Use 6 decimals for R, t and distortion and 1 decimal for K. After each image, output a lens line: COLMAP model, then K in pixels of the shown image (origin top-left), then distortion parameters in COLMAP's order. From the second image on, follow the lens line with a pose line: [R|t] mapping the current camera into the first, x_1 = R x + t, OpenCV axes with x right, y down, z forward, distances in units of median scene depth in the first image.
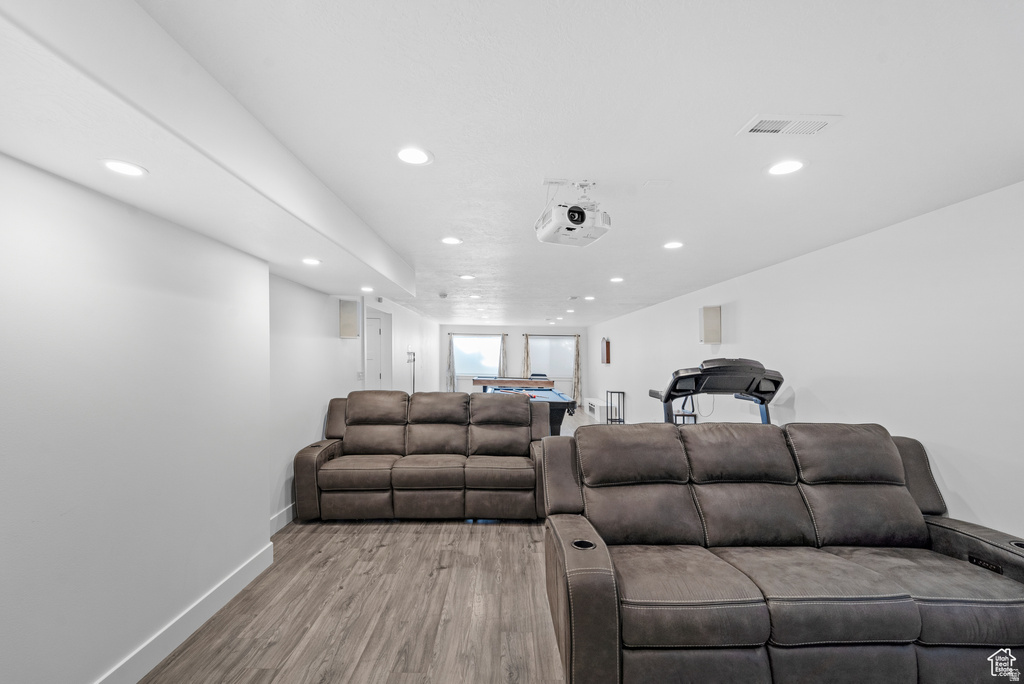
lens RADIAL K [[427.6, 0, 509.2], [0, 427.6, 334.7], [0, 0, 1]] dist [0.011852, -0.007039]
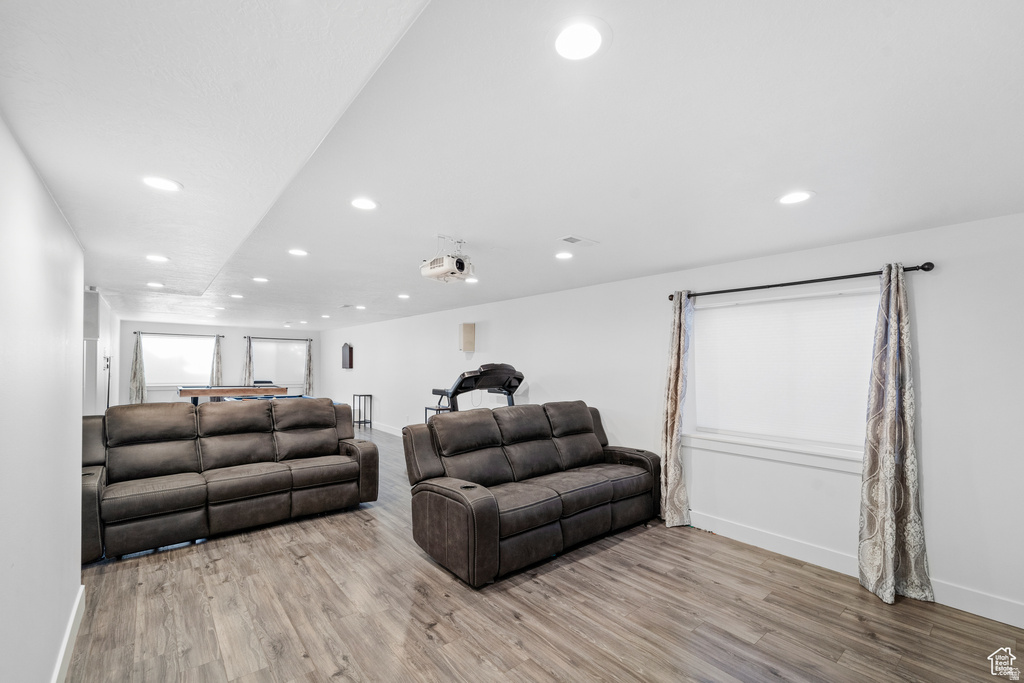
lens RADIAL K [[439.0, 0, 508.6], [0, 439.0, 344.6], [0, 0, 1]] dist [0.001860, -0.000148]
pose [[0.776966, 0.022179, 0.629151, -0.374871], [-0.030909, 0.999518, 0.002936, -0.012766], [-0.628783, -0.021727, 0.777277, -0.151685]]
